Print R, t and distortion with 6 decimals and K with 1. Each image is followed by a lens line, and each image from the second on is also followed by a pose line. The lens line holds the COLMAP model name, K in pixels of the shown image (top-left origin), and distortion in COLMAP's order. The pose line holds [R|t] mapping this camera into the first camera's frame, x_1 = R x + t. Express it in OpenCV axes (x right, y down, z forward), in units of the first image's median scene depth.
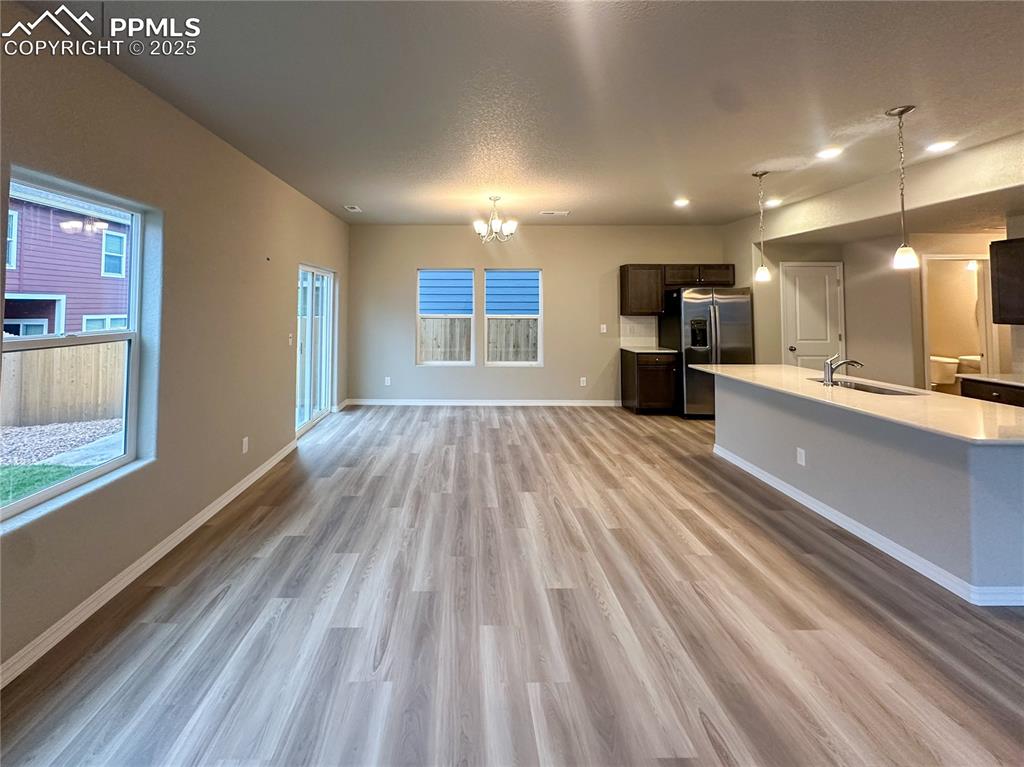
lens RADIAL K [[438.3, 0, 518.2], [0, 438.3, 384.1], [0, 0, 1]] dist [-0.010622, -0.000035]
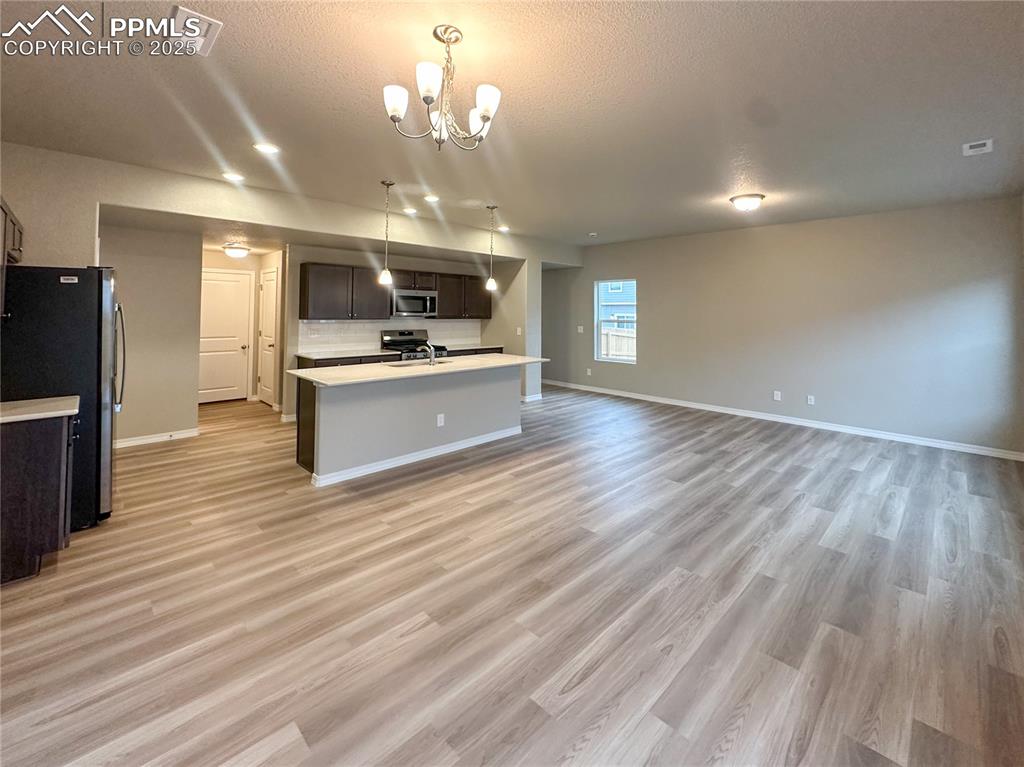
lens RADIAL K [[438.3, 0, 518.2], [0, 438.3, 384.1], [0, 0, 1]] dist [-0.010622, -0.000035]
pose [[-0.620819, -0.134016, 0.772414, -0.624847], [0.129012, 0.954382, 0.269280, -0.325284], [-0.773266, 0.266825, -0.575208, 1.907882]]
